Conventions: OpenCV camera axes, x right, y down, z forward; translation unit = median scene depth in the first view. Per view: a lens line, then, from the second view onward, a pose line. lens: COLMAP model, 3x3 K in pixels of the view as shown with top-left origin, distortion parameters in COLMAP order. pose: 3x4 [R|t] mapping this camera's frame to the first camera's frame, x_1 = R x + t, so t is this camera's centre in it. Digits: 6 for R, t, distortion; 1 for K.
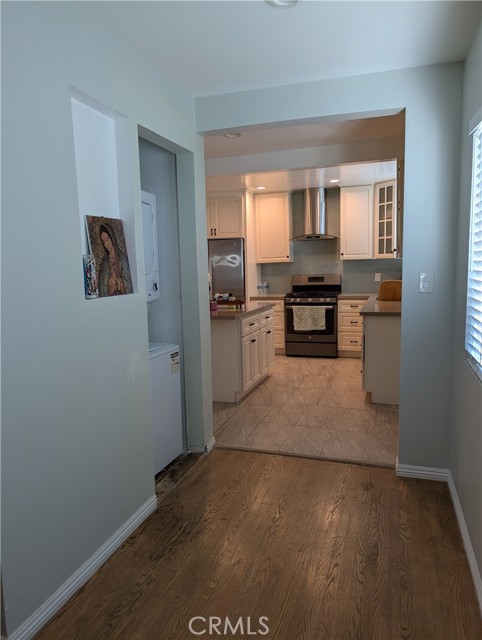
lens RADIAL K [[450.3, 0, 241.0], [0, 450.3, 320.0], [0, 0, 1]] dist [0.004087, -0.001245]
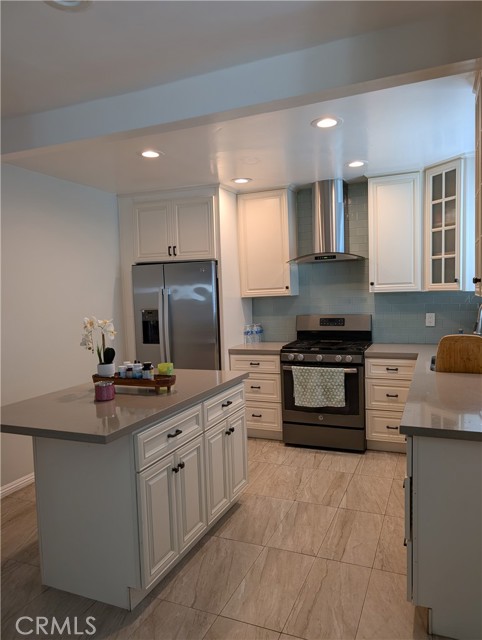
lens RADIAL K [[458.7, 0, 249.4], [0, 458.7, 320.8], [0, 0, 1]] dist [0.025268, -0.028172]
pose [[0.997757, 0.000209, -0.066940, 0.097563], [-0.003660, 0.998669, -0.051441, -0.061325], [0.066840, 0.051571, 0.996430, 0.355623]]
